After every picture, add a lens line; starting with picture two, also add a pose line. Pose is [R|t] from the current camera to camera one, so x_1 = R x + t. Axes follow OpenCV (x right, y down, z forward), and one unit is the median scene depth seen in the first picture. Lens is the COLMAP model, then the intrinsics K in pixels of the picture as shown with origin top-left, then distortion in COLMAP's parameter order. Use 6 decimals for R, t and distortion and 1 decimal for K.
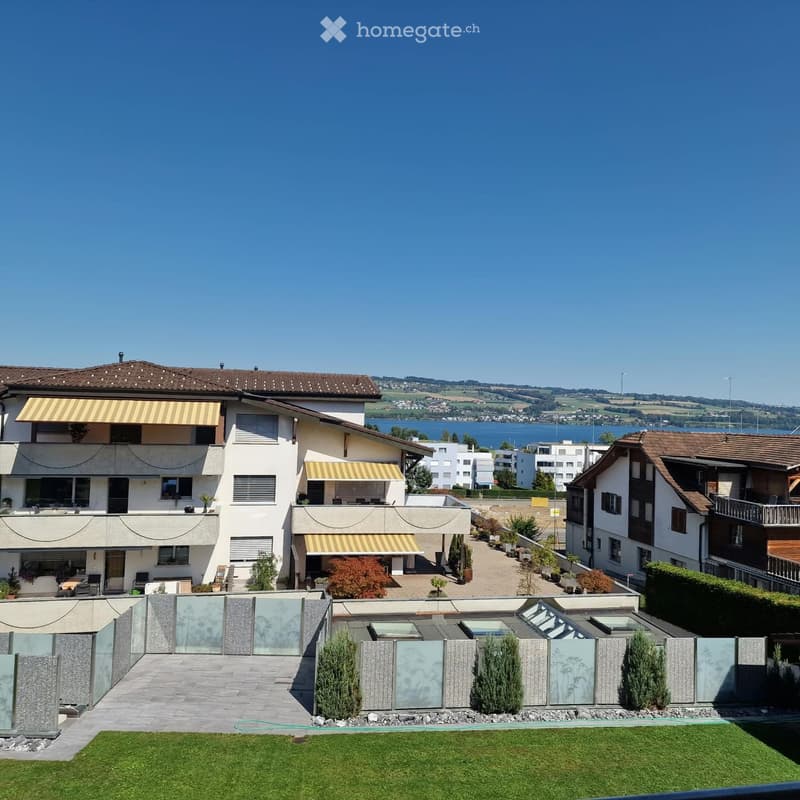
lens RADIAL K [[711.4, 0, 411.9], [0, 711.4, 399.6], [0, 0, 1]] dist [0.063681, -0.000087]
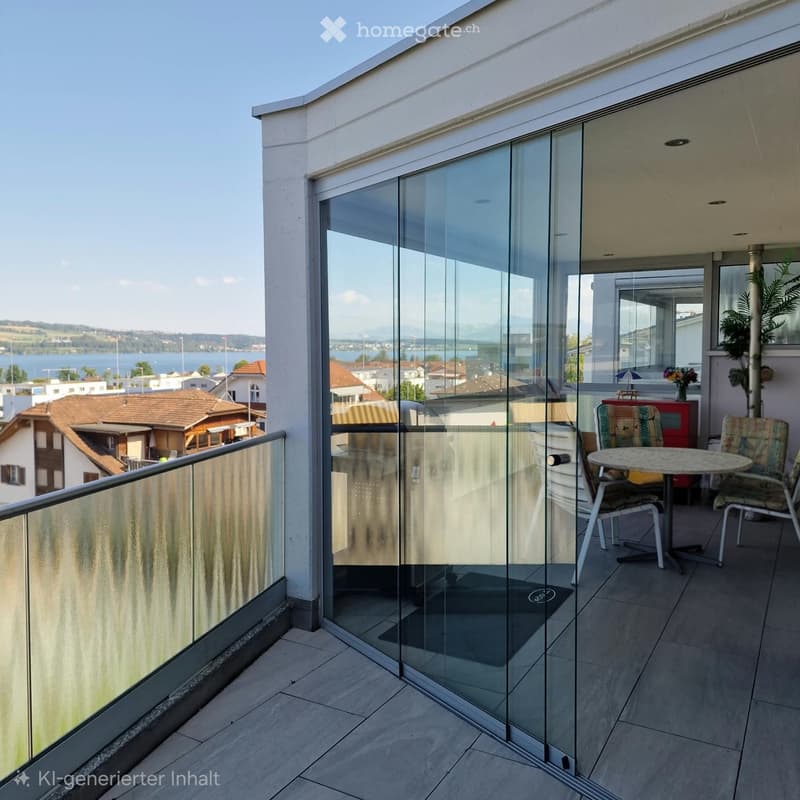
lens RADIAL K [[711.4, 0, 411.9], [0, 711.4, 399.6], [0, 0, 1]] dist [0.063681, -0.000087]
pose [[0.656569, -0.081507, 0.749849, -0.107744], [0.003059, 0.994424, 0.105413, -0.066347], [-0.754260, -0.066917, 0.653157, -0.056644]]
